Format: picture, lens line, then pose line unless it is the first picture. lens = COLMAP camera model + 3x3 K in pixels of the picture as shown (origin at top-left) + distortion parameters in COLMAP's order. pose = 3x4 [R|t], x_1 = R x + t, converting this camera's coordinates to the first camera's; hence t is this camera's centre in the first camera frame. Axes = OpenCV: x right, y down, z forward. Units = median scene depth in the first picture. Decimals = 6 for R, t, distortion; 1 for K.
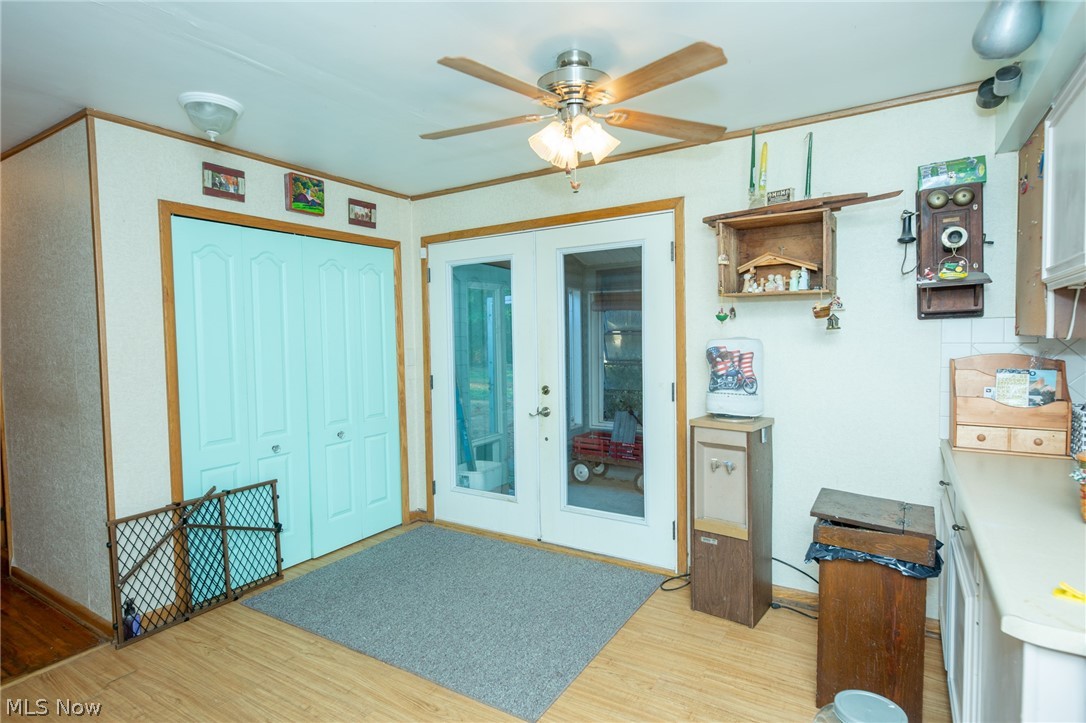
lens RADIAL K [[563.4, 0, 544.5], [0, 563.4, 361.9], [0, 0, 1]] dist [-0.001060, -0.000101]
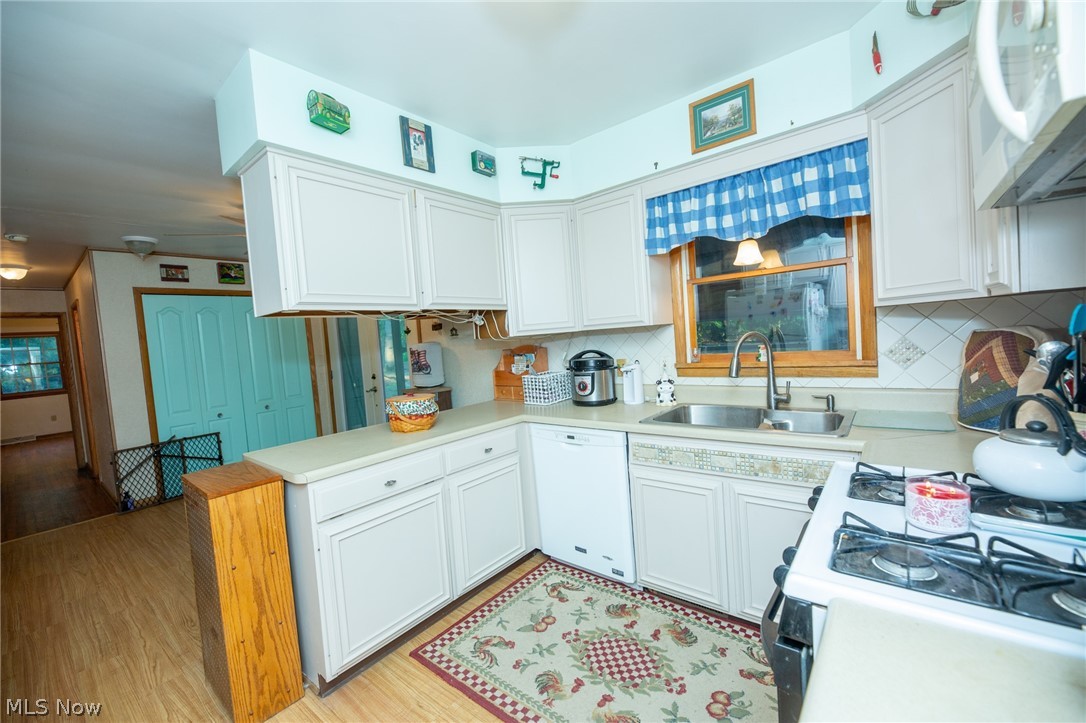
lens RADIAL K [[438.6, 0, 540.8], [0, 438.6, 358.3], [0, 0, 1]] dist [-0.001326, -0.000663]
pose [[0.990769, -0.047821, -0.126847, 0.827035], [0.048279, 0.998834, 0.000537, 0.022823], [0.126673, -0.006656, 0.991922, -0.300148]]
